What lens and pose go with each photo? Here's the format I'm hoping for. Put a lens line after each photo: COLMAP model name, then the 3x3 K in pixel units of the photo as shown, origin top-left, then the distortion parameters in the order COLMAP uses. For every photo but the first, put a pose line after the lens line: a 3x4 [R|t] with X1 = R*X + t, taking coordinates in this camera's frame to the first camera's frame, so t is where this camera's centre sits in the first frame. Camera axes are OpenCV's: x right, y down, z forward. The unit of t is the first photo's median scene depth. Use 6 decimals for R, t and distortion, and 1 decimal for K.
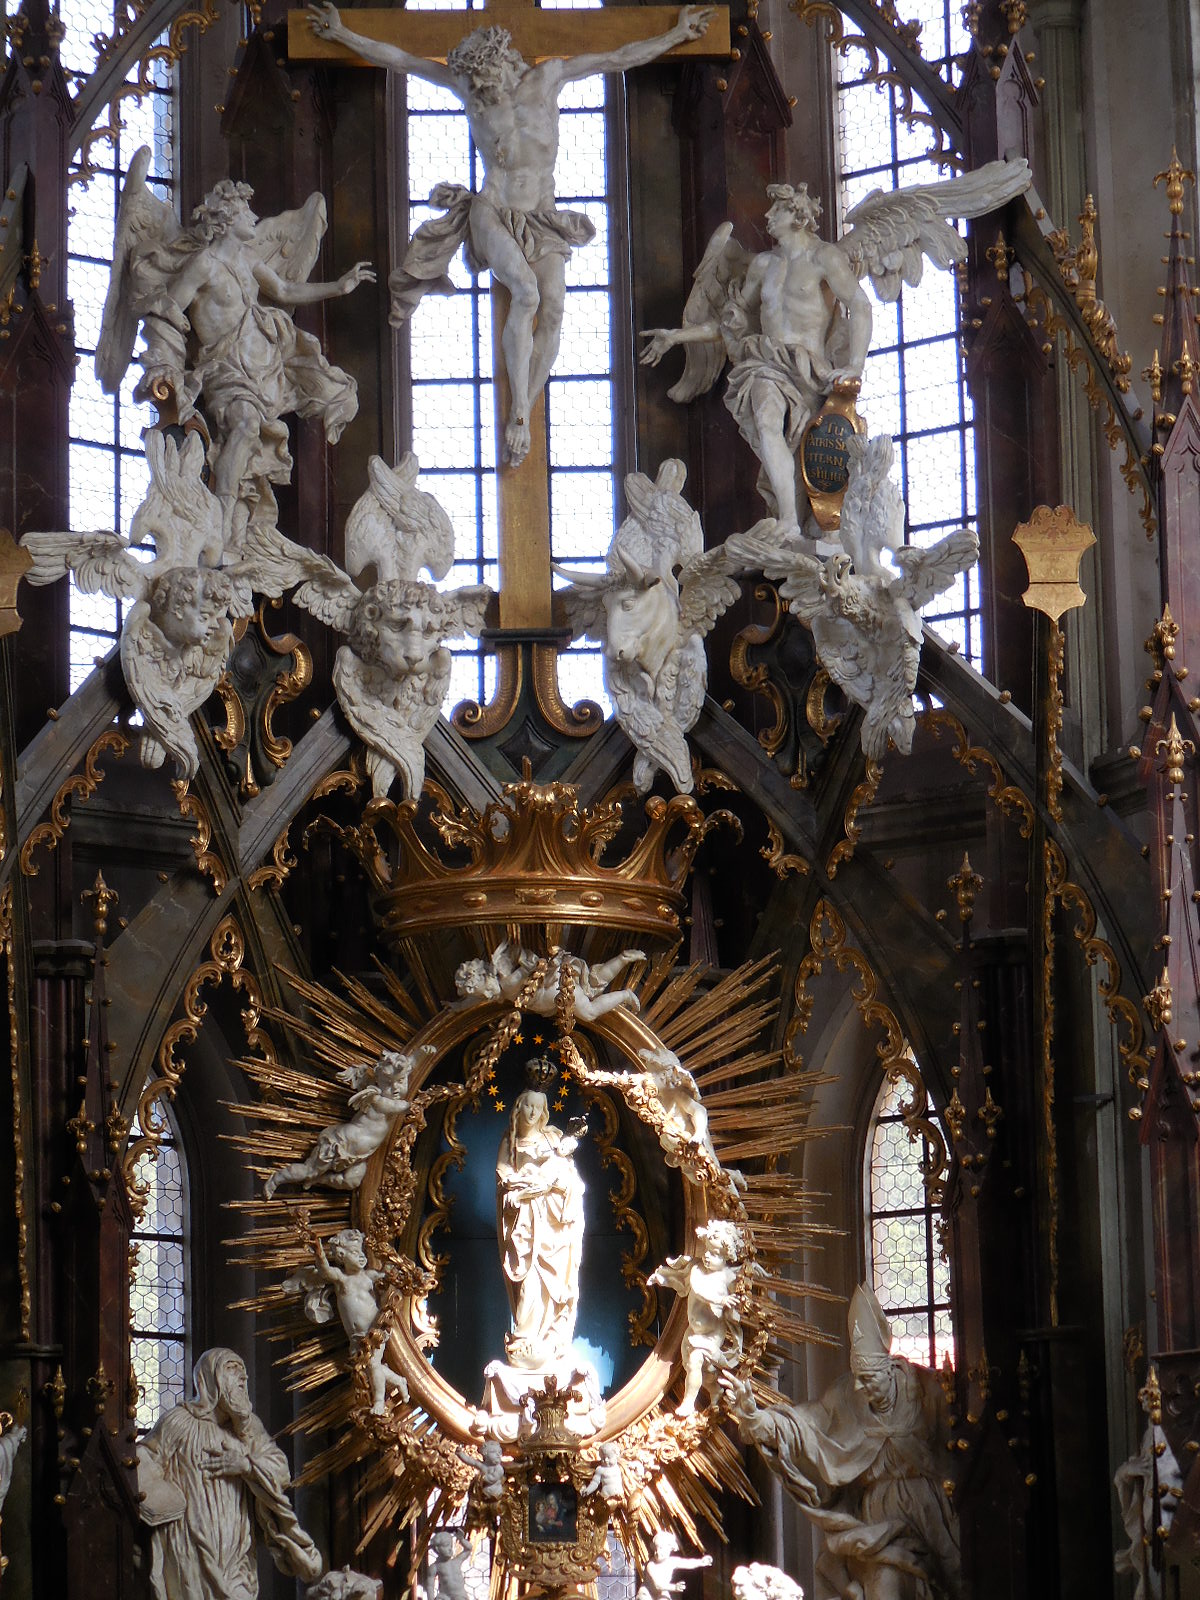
lens RADIAL K [[5985.4, 0, 600.0], [0, 5985.4, 800.0], [0, 0, 1]] dist [0.147041, -4.411603]
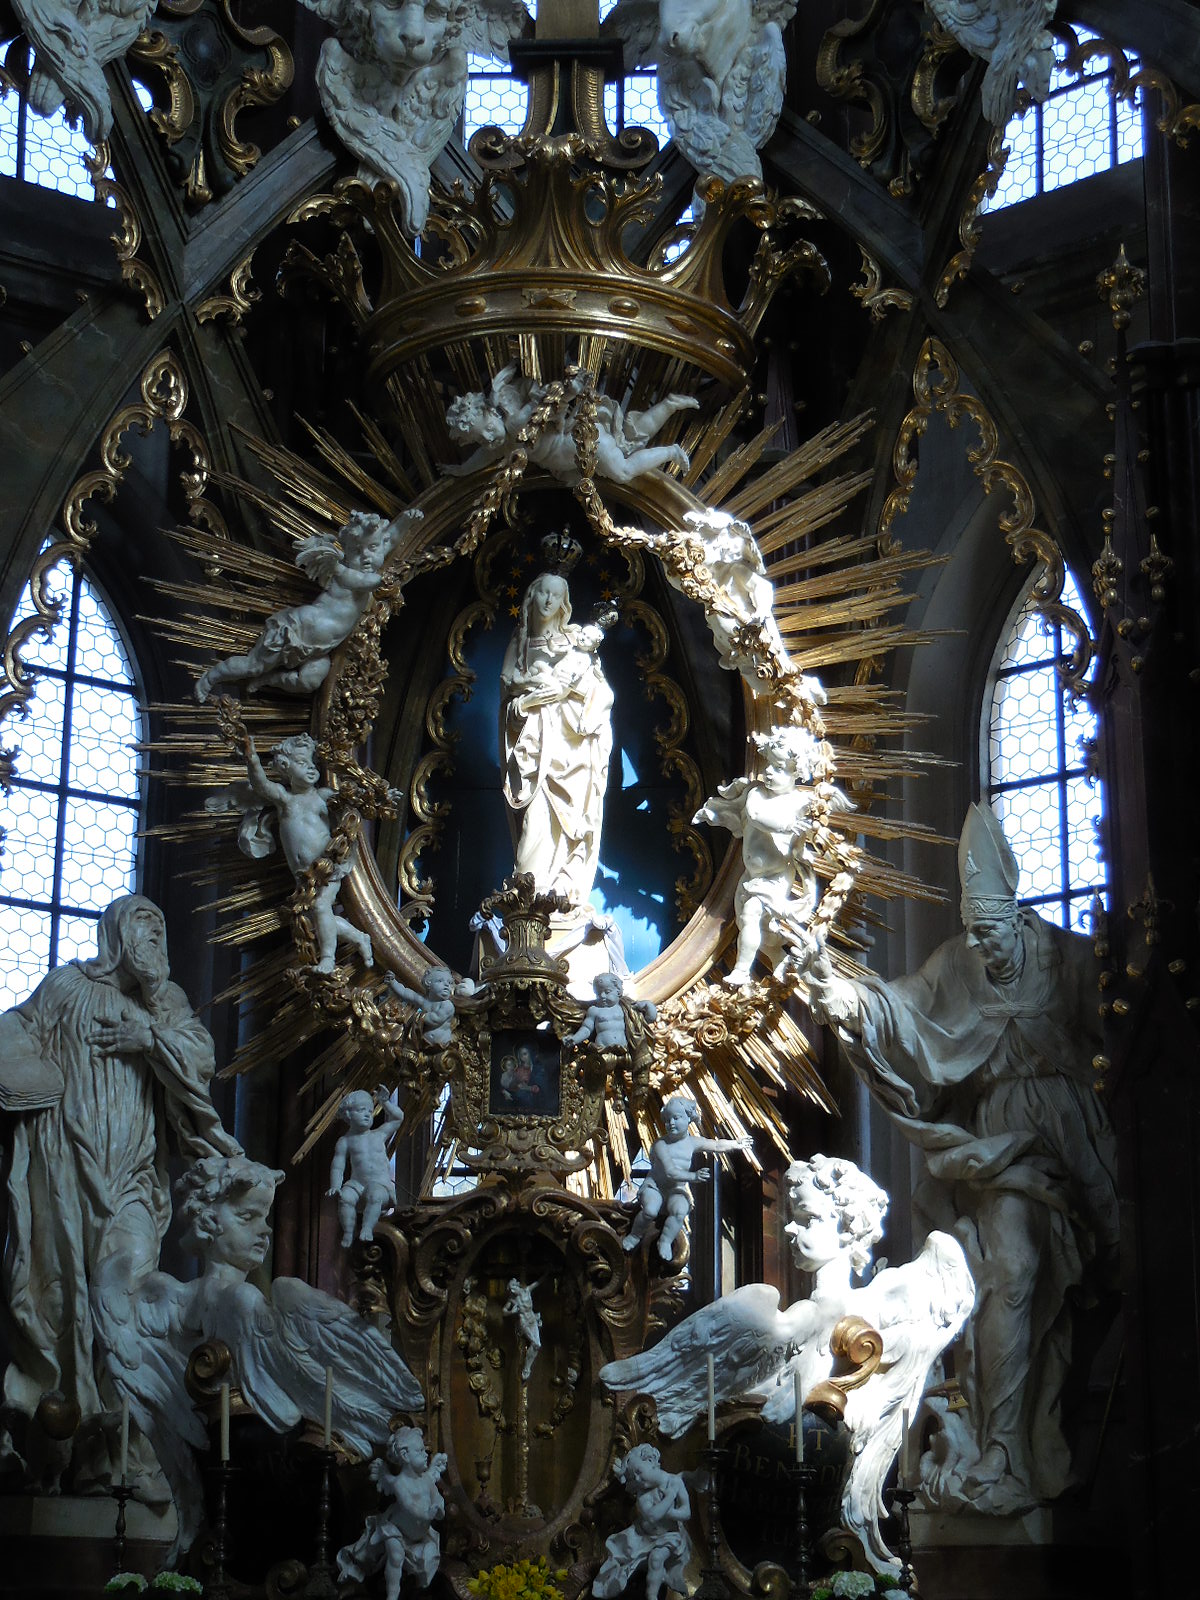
lens RADIAL K [[3033.2, 0, 600.0], [0, 3033.2, 800.0], [0, 0, 1]] dist [0.011479, 0.048433]
pose [[0.996813, 0.010379, -0.079095, 0.026664], [-0.017219, 0.996120, -0.086302, 0.112053], [0.077892, 0.087389, 0.993124, 0.620410]]
